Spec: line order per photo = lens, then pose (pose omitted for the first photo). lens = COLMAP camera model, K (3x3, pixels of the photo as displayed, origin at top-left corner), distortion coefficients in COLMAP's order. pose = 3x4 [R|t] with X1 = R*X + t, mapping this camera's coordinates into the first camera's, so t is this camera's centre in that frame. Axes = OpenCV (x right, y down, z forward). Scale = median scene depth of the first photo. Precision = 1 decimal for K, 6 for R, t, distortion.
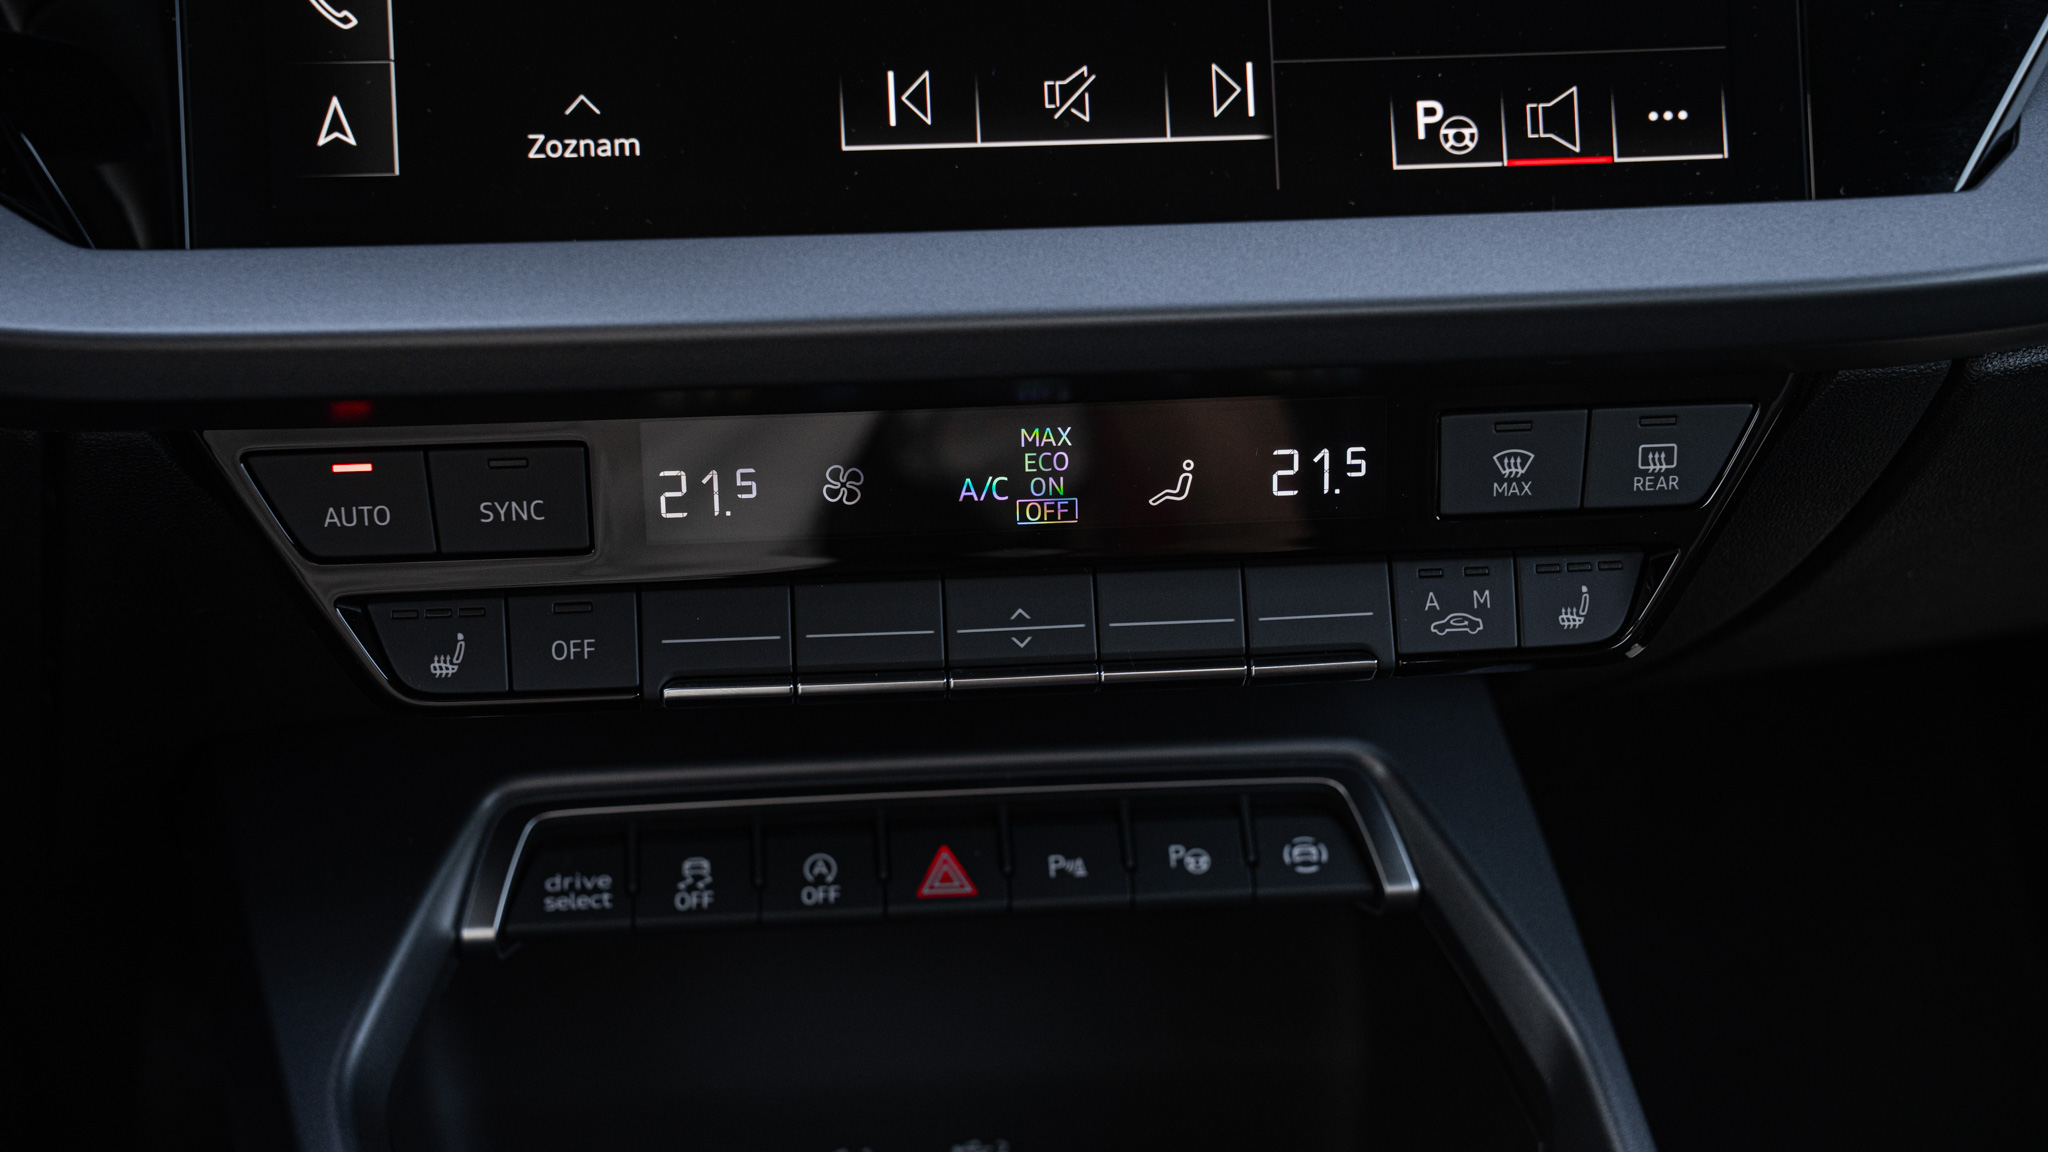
lens RADIAL K [[2703.6, 0, 1028.8], [0, 2703.6, 568.8], [0, 0, 1]] dist [0.129604, 0.000000]
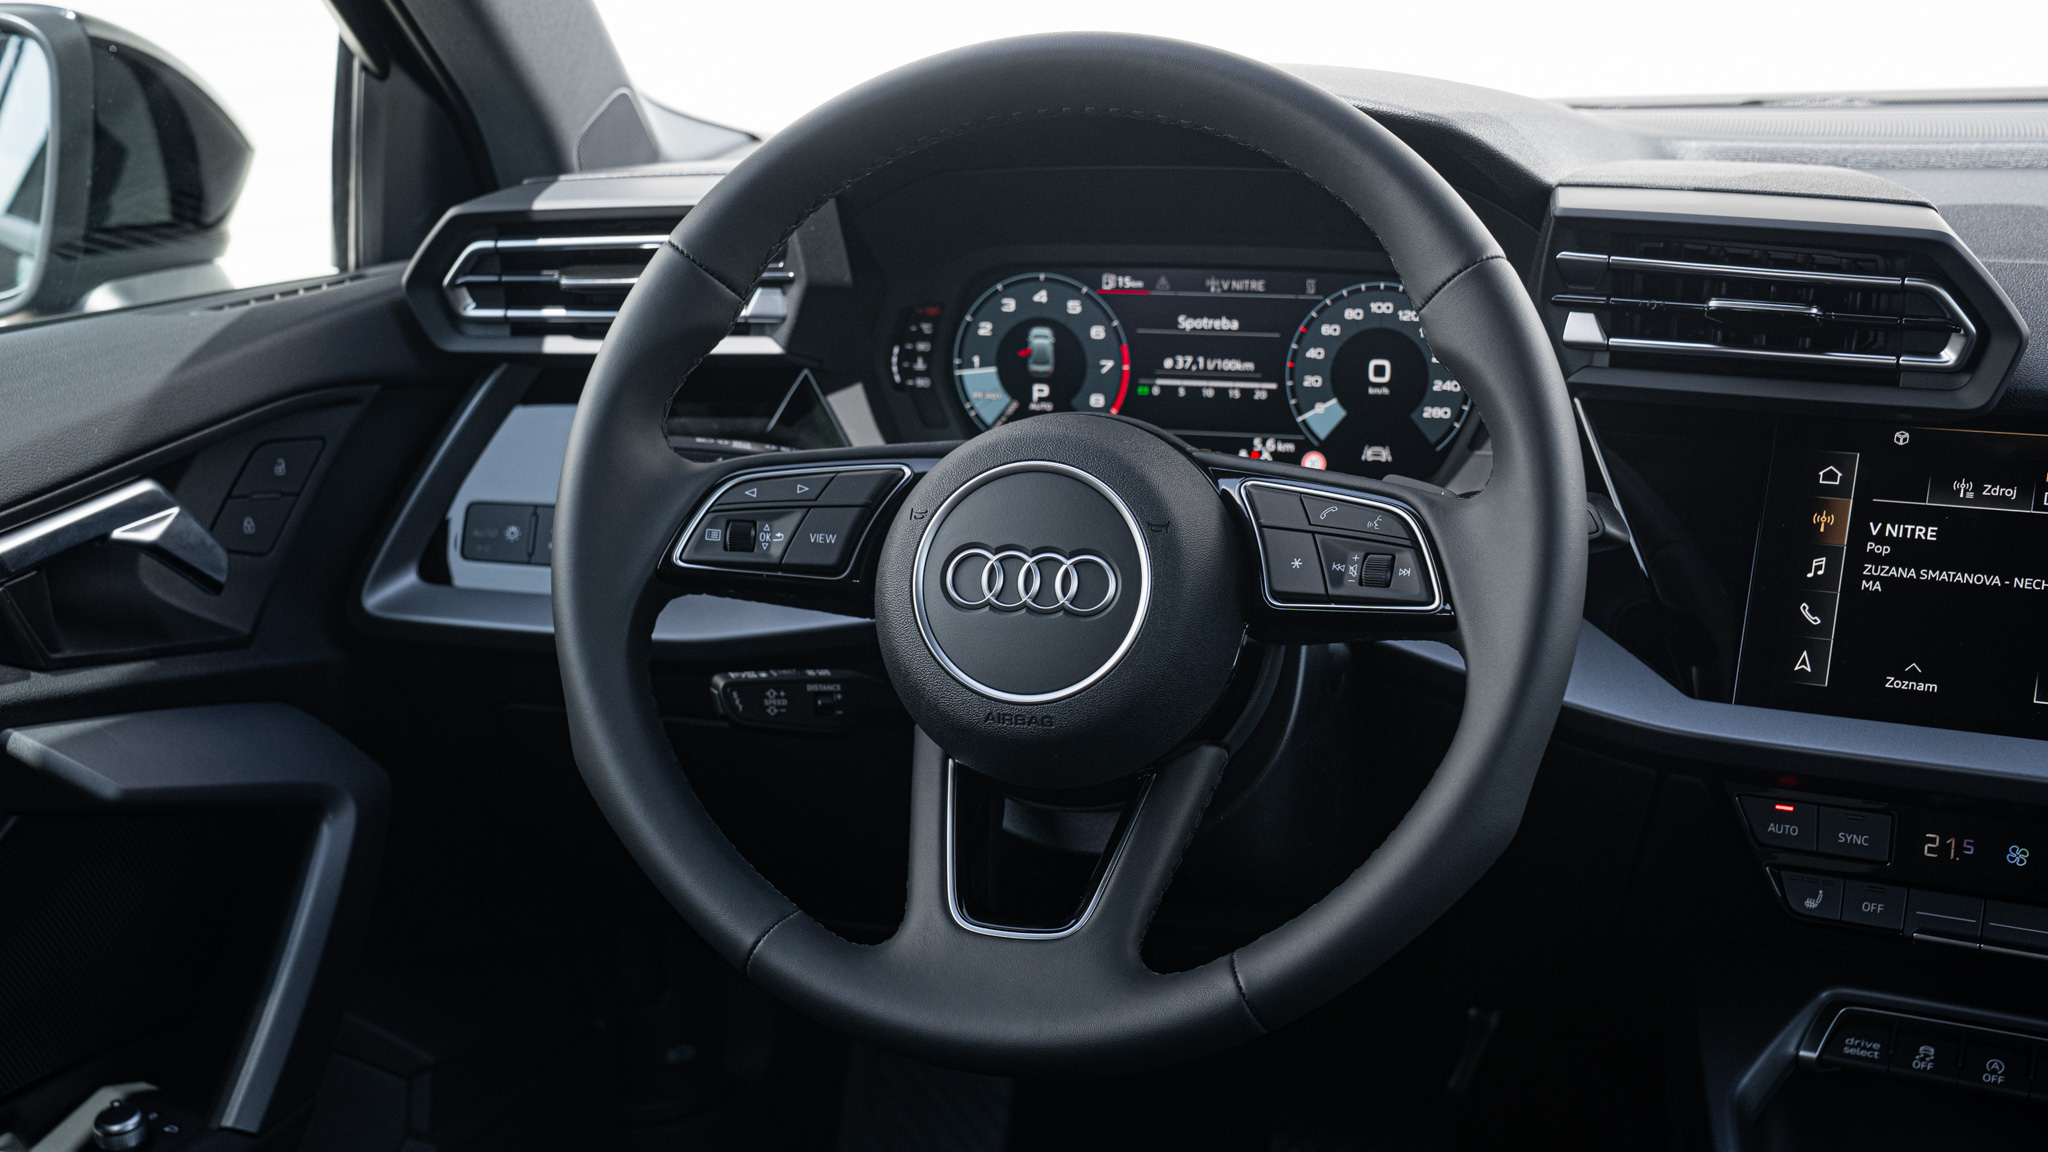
lens RADIAL K [[2665.1, 0, 1009.7], [0, 2665.1, 556.6], [0, 0, 1]] dist [0.149757, 0.000000]
pose [[0.854774, 0.113151, -0.506516, 0.312735], [-0.211374, 0.967235, -0.140635, 0.209782], [0.474007, 0.227276, 0.850684, -1.253993]]
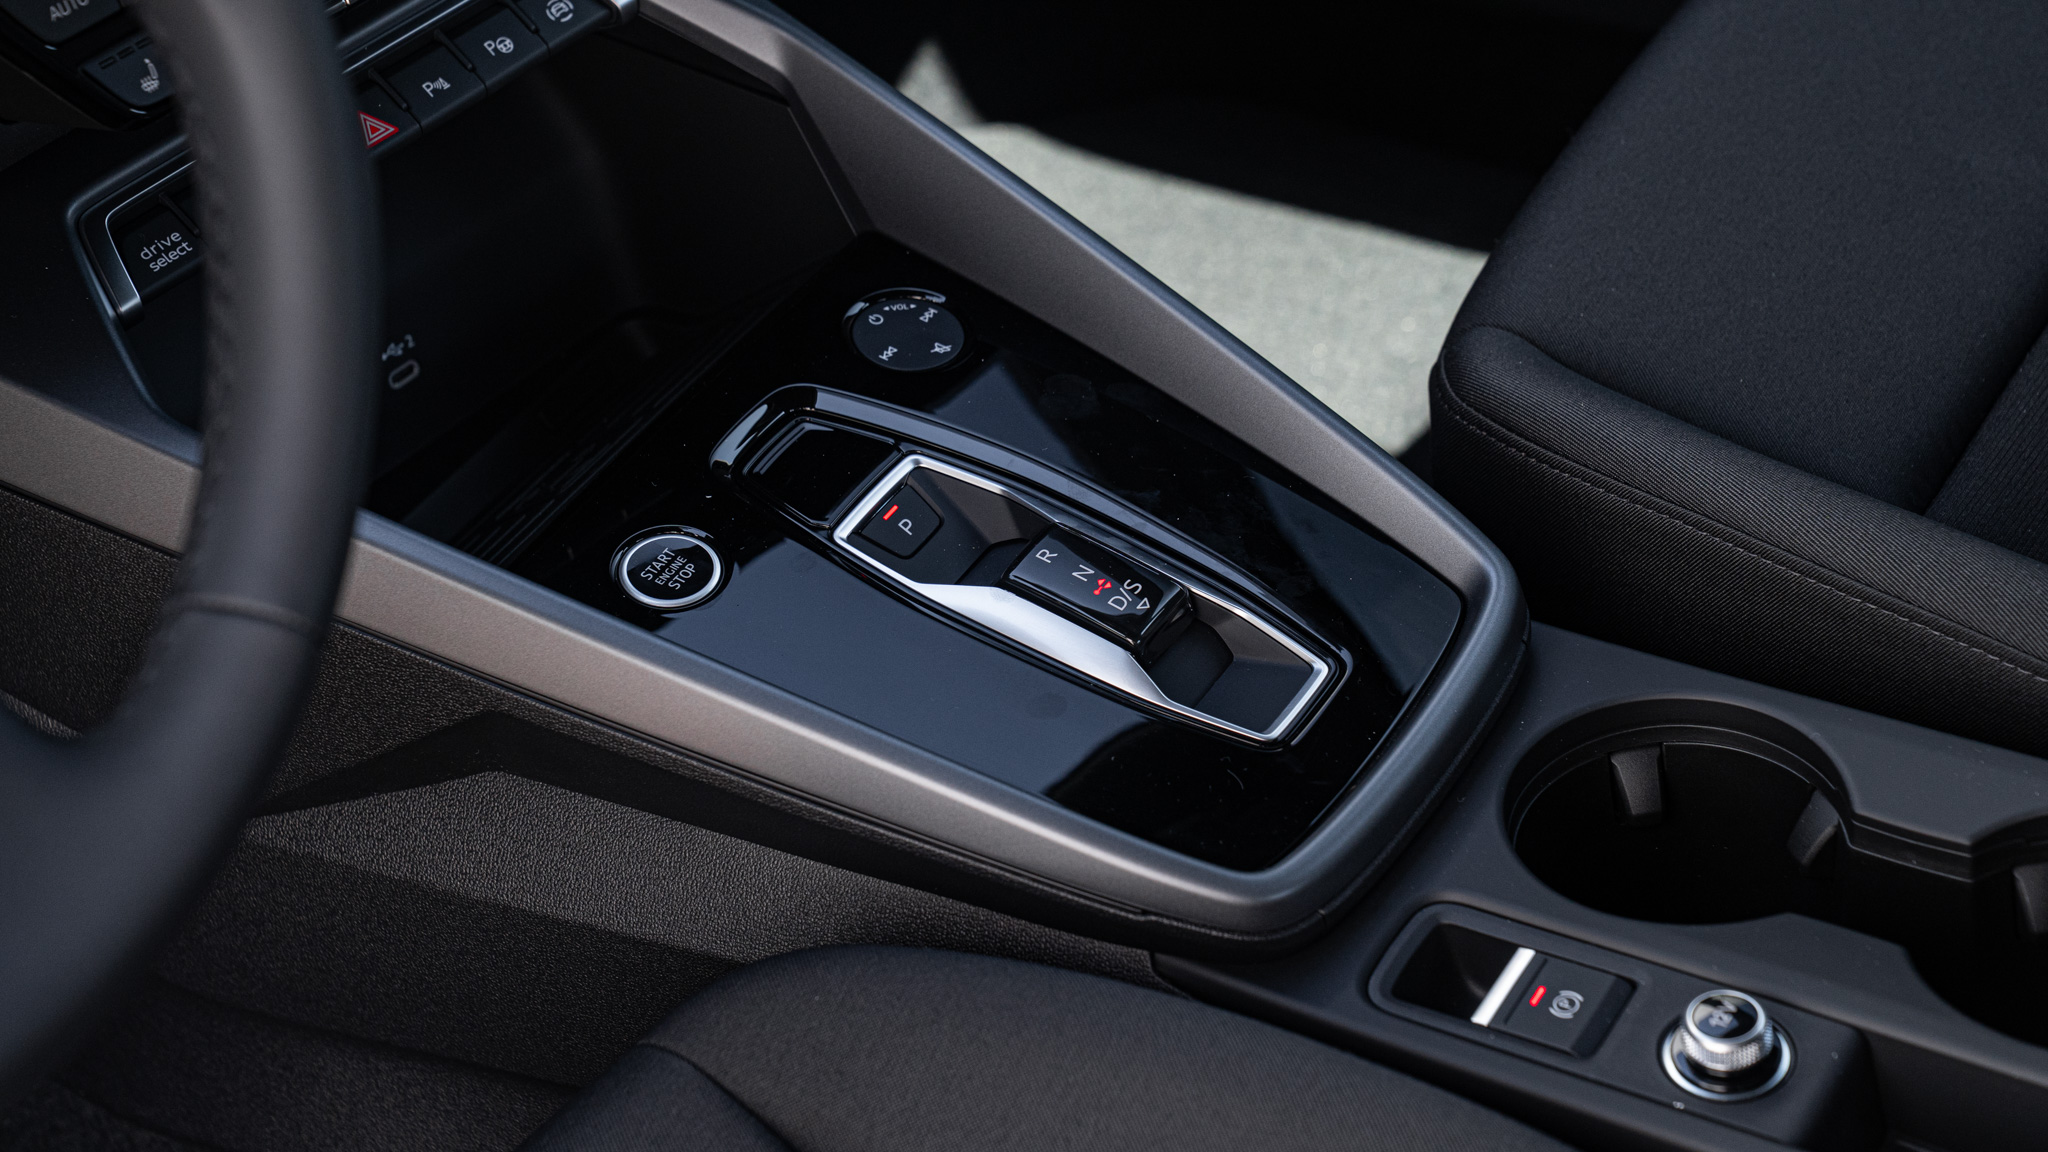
lens RADIAL K [[3910.5, 0, 1028.8], [0, 3910.5, 573.3], [0, 0, 1]] dist [0.325958, 0.000000]
pose [[0.722517, -0.492356, 0.485339, -1.025845], [0.399768, 0.870283, 0.287738, -0.160055], [-0.564052, -0.013872, 0.825623, -1.009498]]
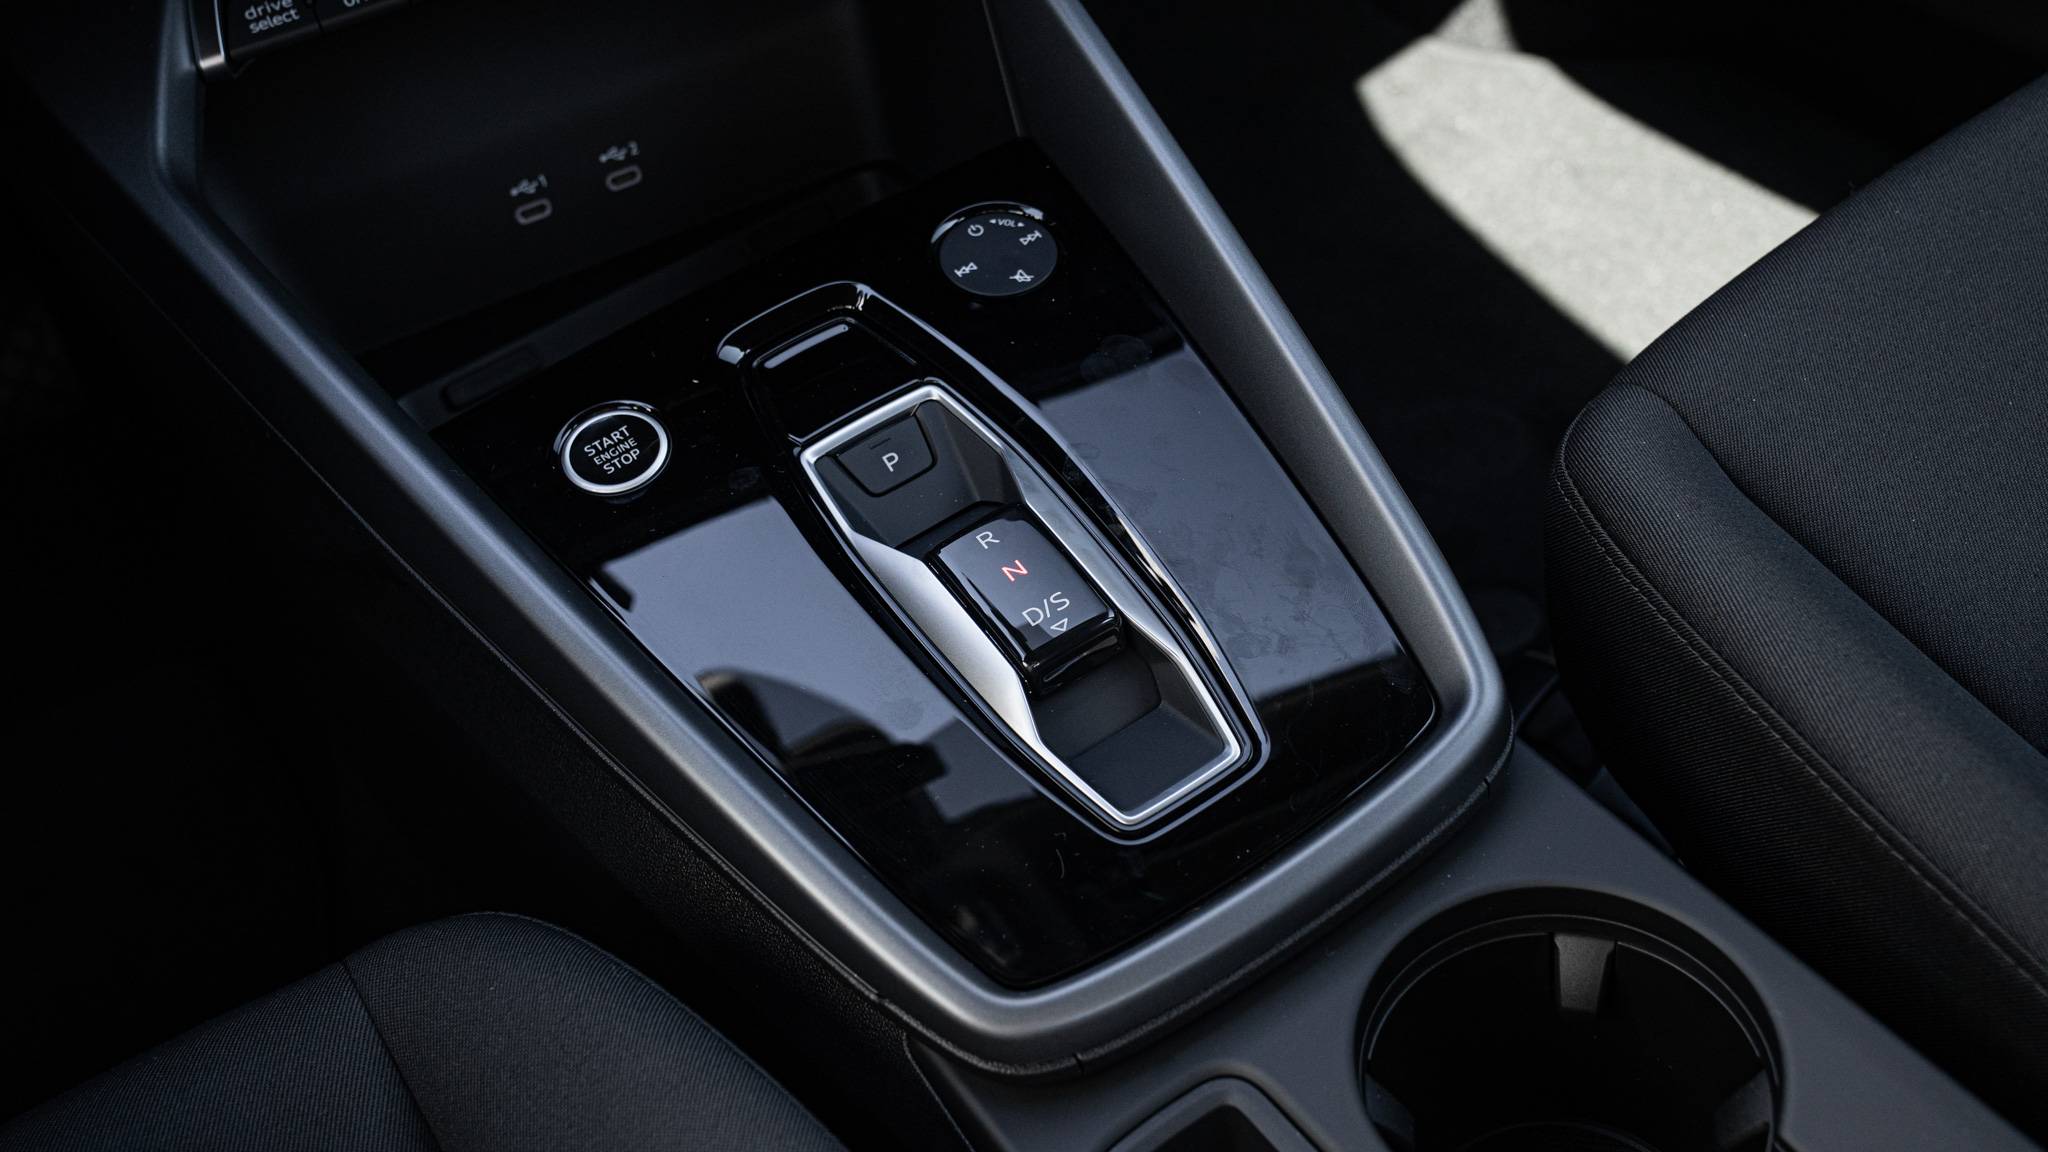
lens RADIAL K [[2213.4, 0, 1030.8], [0, 2213.4, 584.5], [0, 0, 1]] dist [0.047336, 0.000000]
pose [[0.935634, -0.324798, 0.138187, -0.064812], [0.270611, 0.911419, 0.309976, 0.155090], [-0.226626, -0.252629, 0.940648, -0.245895]]
